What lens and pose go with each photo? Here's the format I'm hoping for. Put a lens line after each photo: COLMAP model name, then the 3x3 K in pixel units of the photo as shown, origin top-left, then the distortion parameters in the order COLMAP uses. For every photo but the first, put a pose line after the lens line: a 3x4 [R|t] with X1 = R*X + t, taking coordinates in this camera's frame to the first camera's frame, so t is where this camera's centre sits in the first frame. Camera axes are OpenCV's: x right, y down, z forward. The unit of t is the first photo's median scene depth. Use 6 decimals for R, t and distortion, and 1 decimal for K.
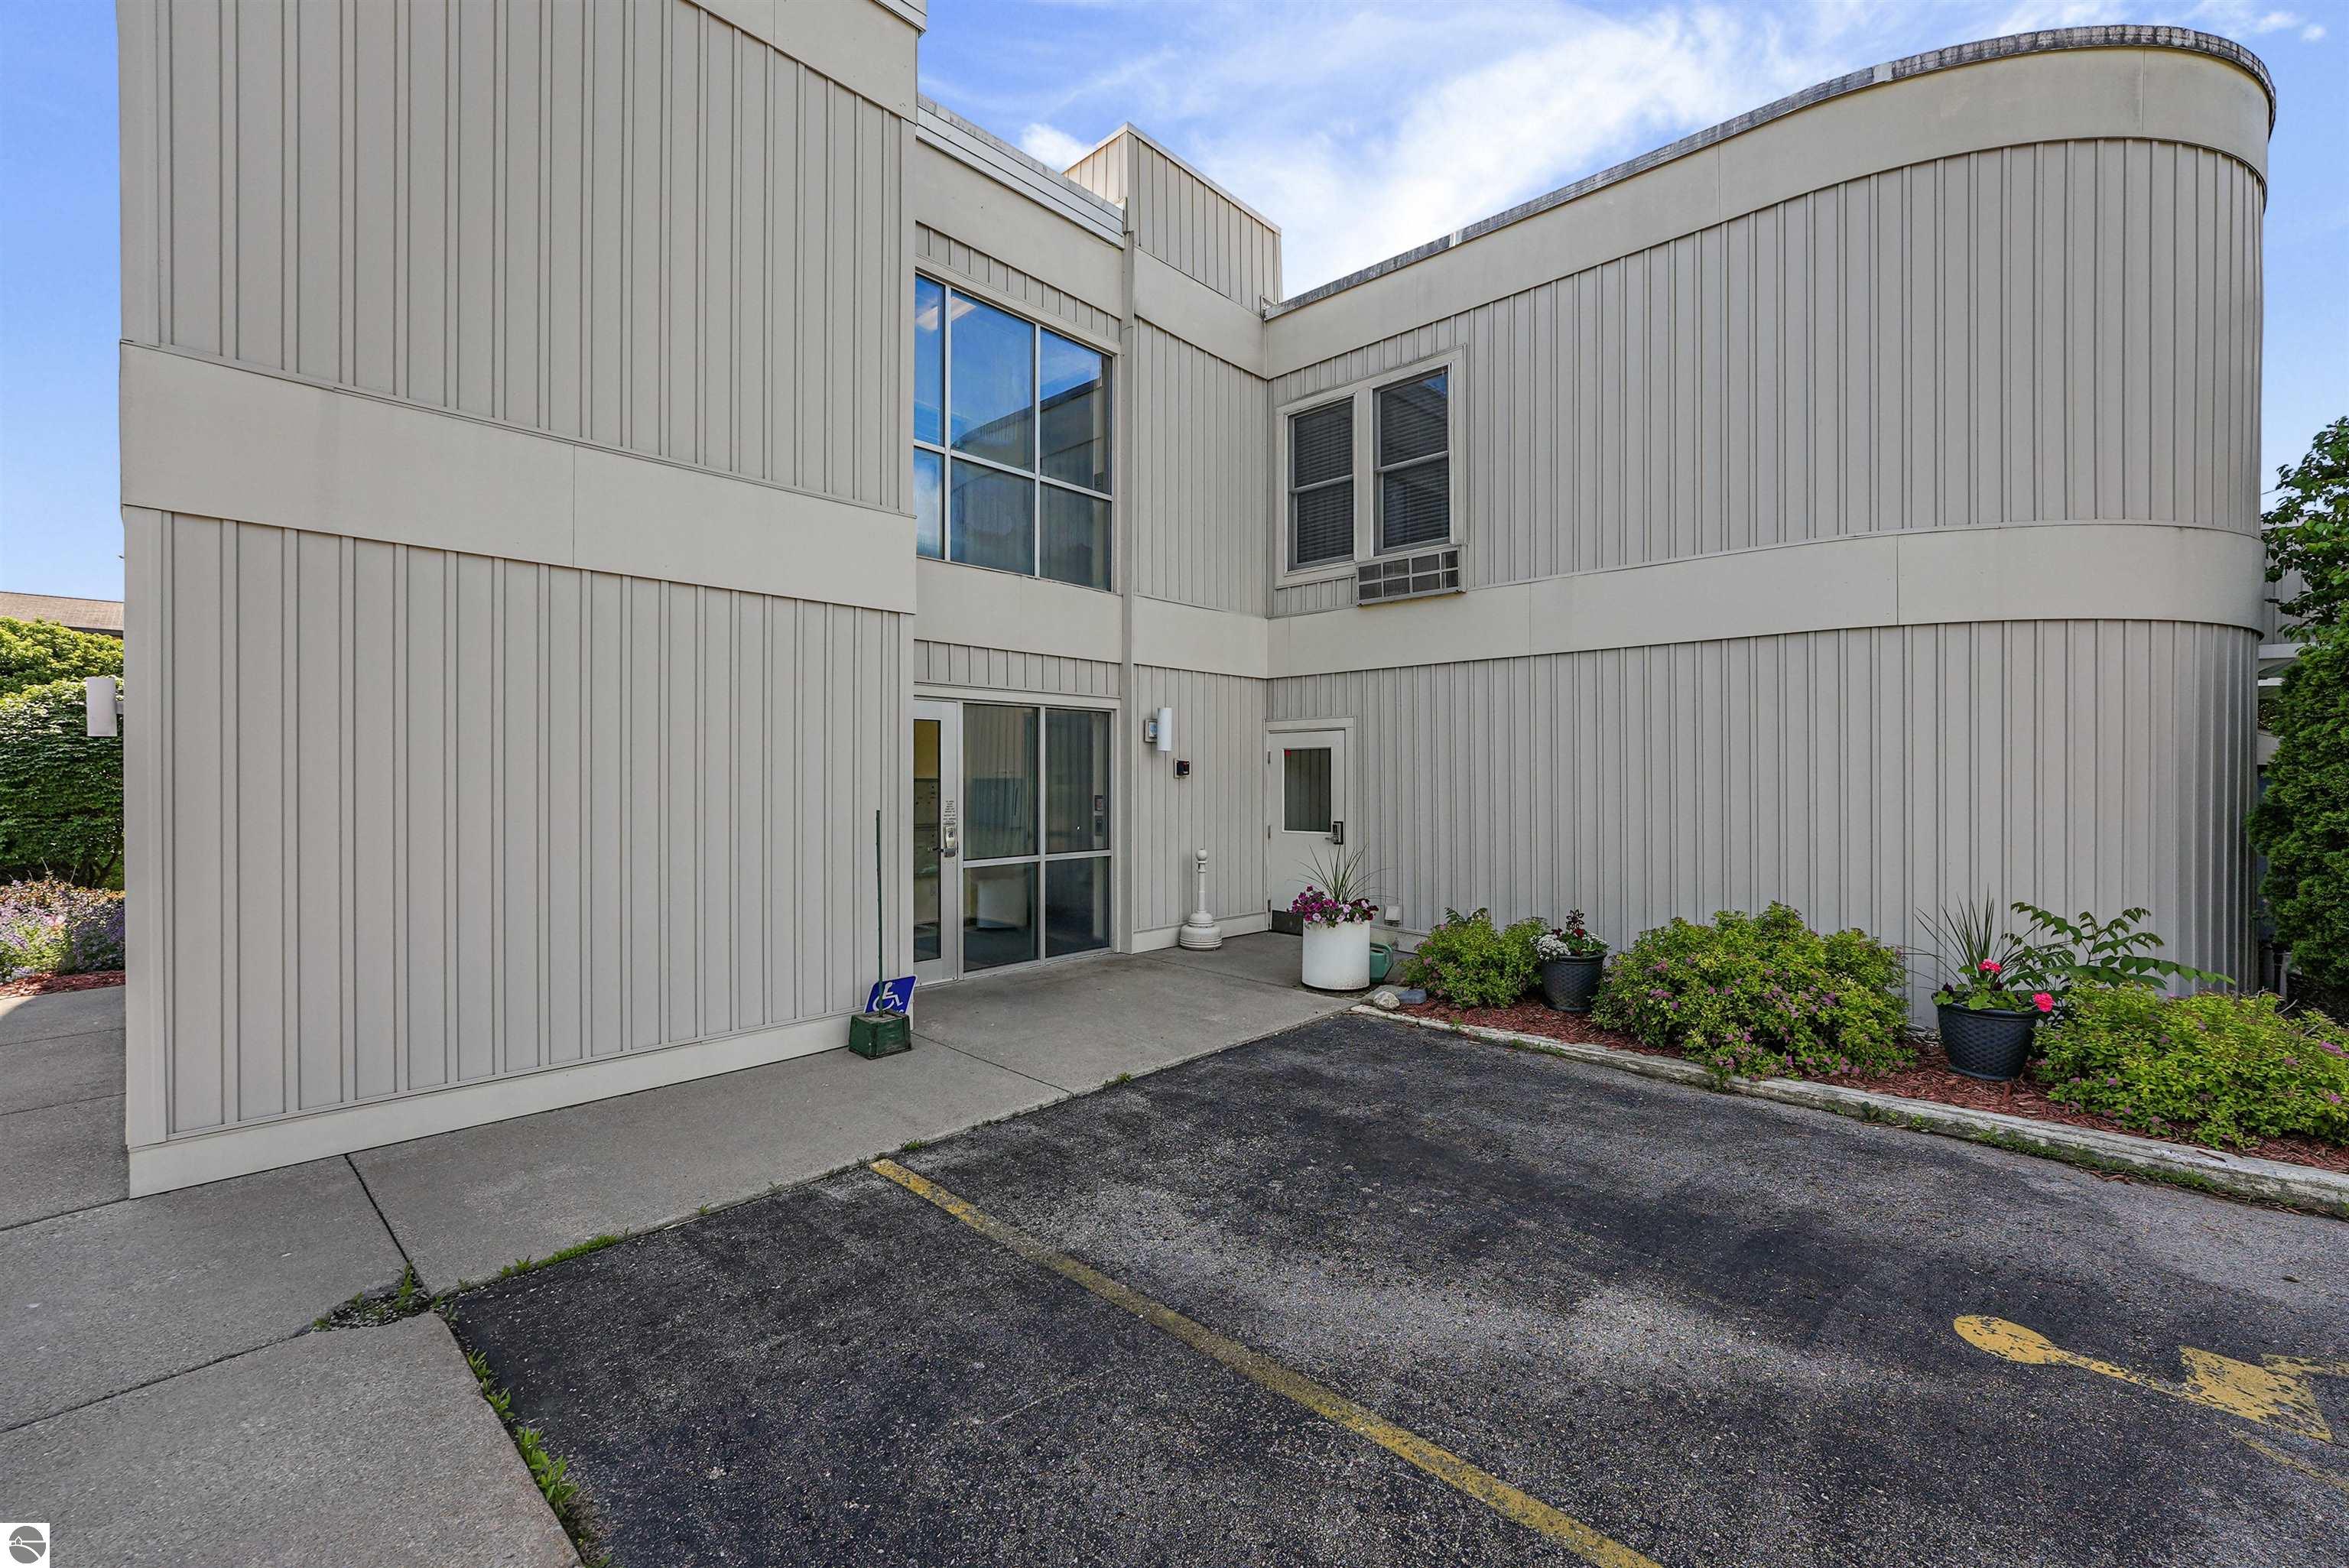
lens RADIAL K [[963.8, 0, 1174.5], [0, 963.8, 784.0], [0, 0, 1]] dist [-0.001057, 0.000475]
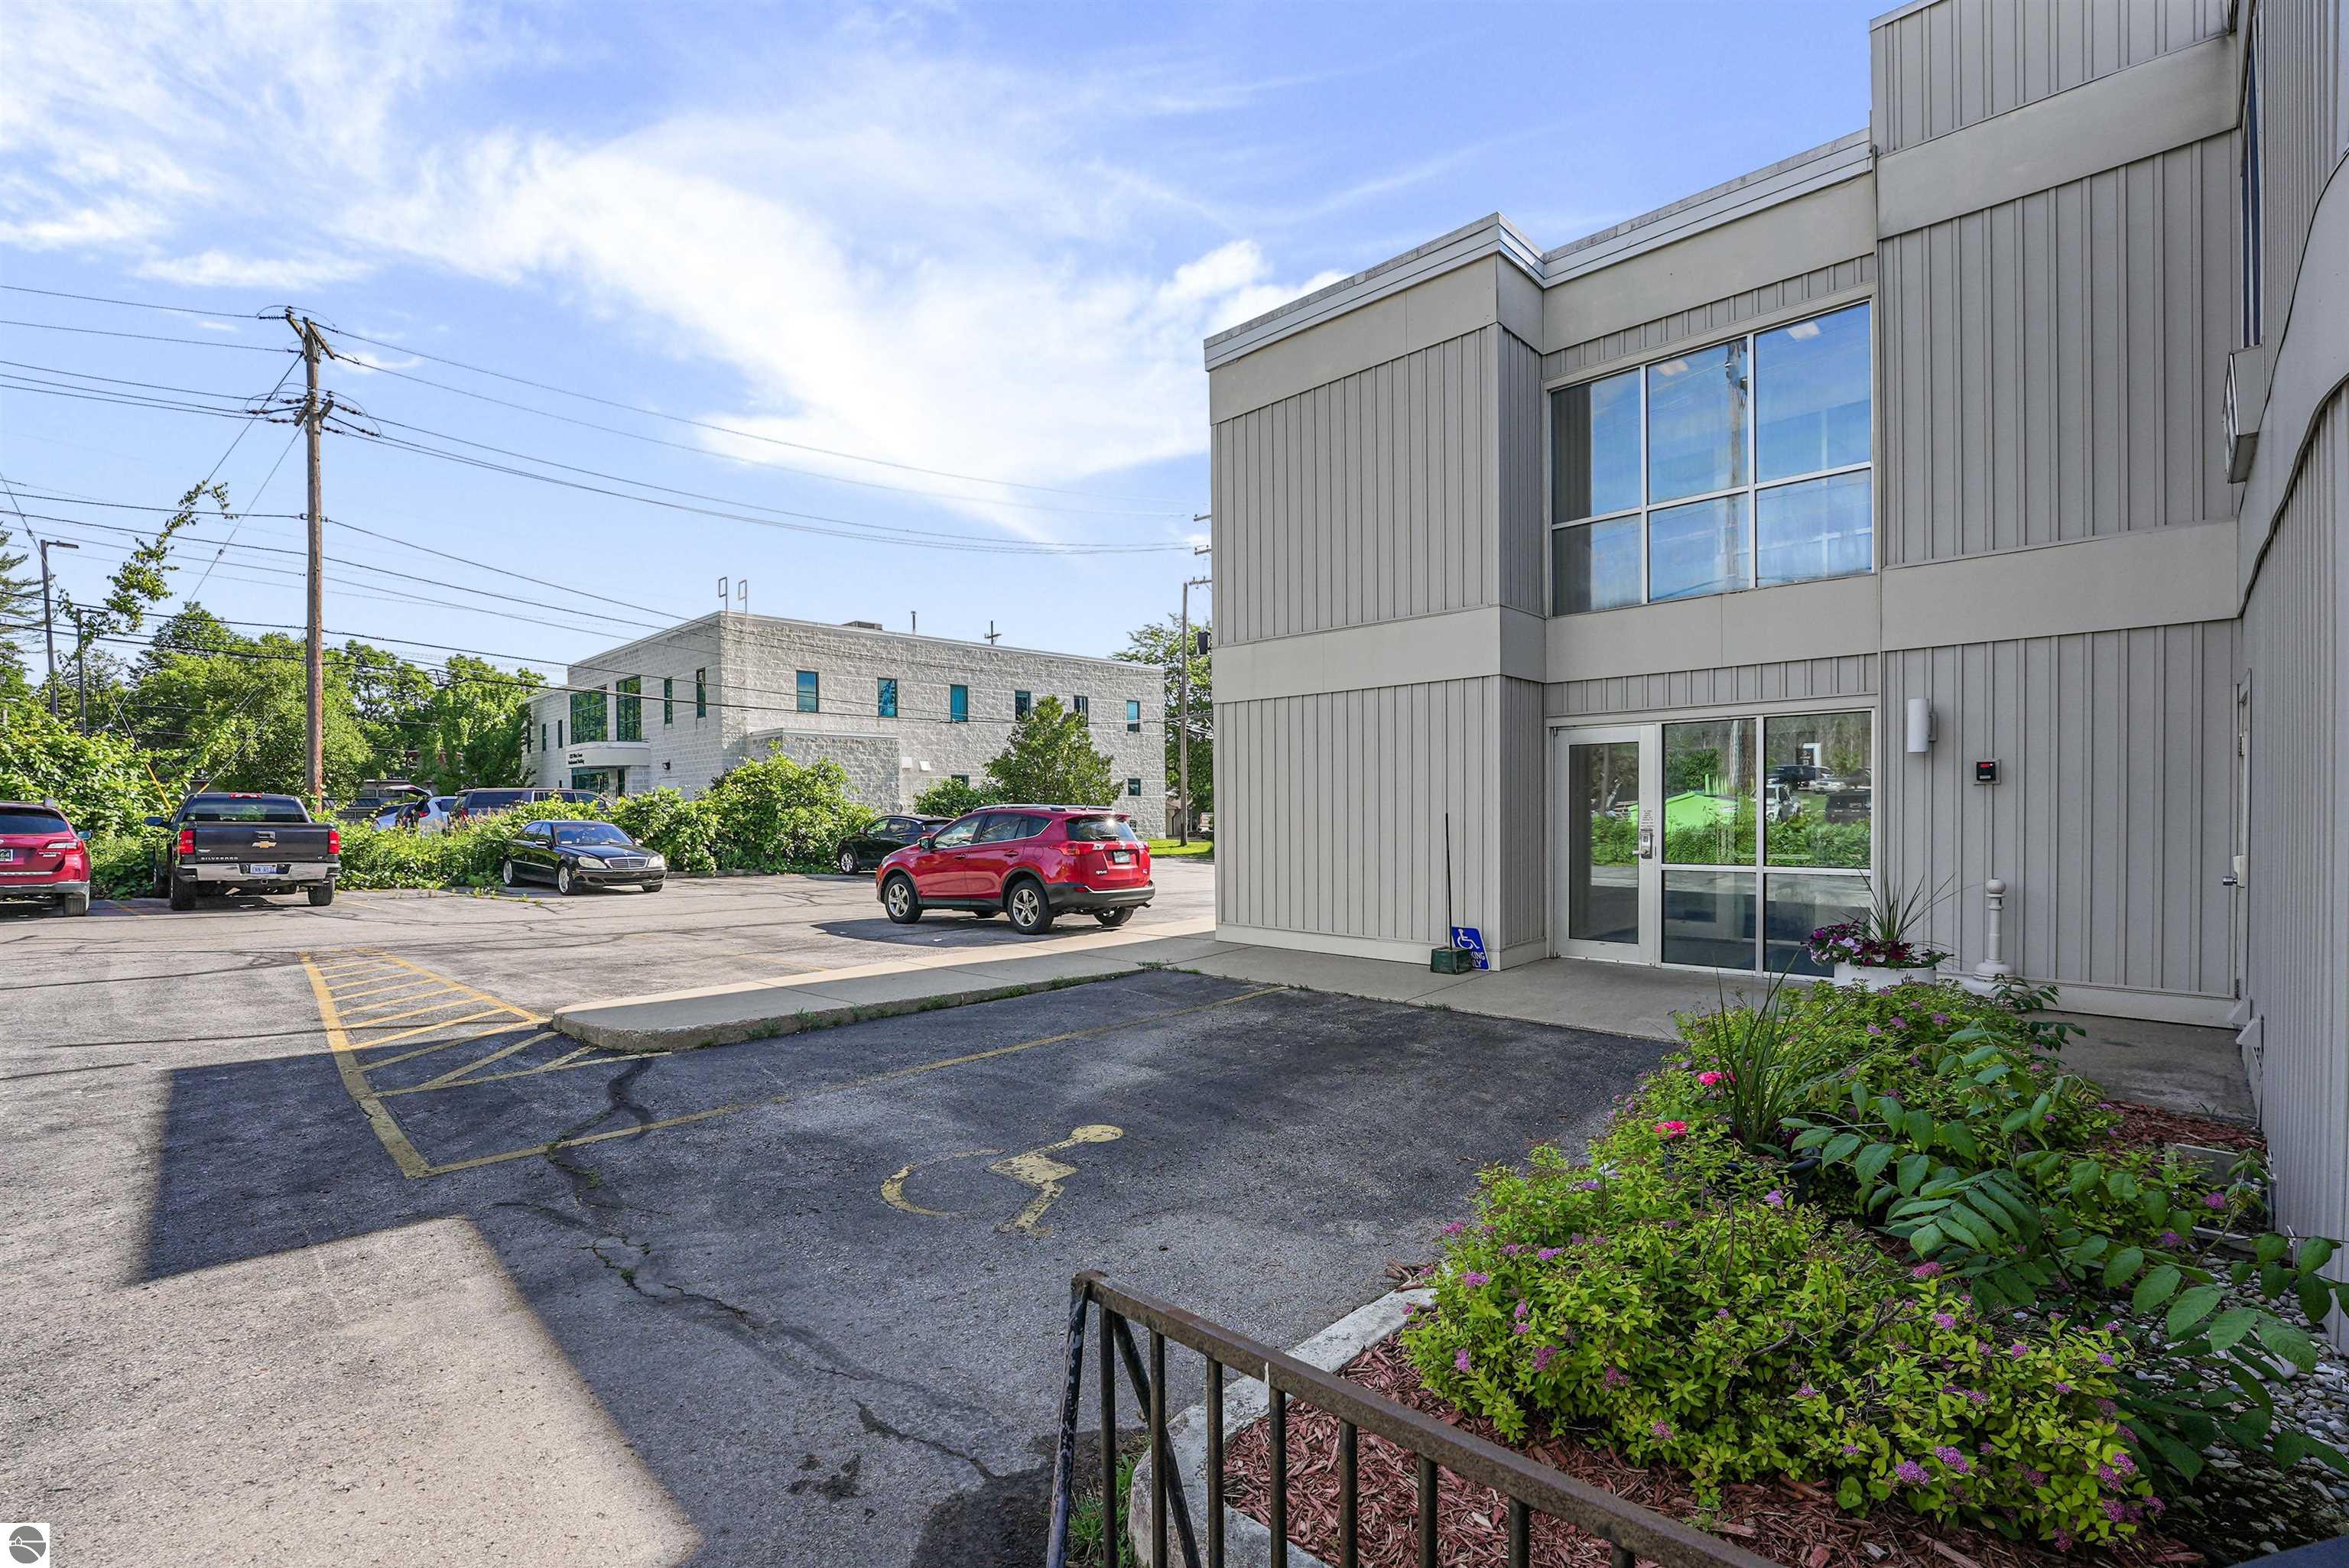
lens RADIAL K [[1025.3, 0, 1176.2], [0, 1025.3, 818.7], [0, 0, 1]] dist [-0.000222, -0.000018]
pose [[-0.026766, 0.008462, -0.999606, 1.807195], [0.003764, 0.999958, 0.008365, 0.027497], [0.999635, -0.003538, -0.026797, 0.830970]]
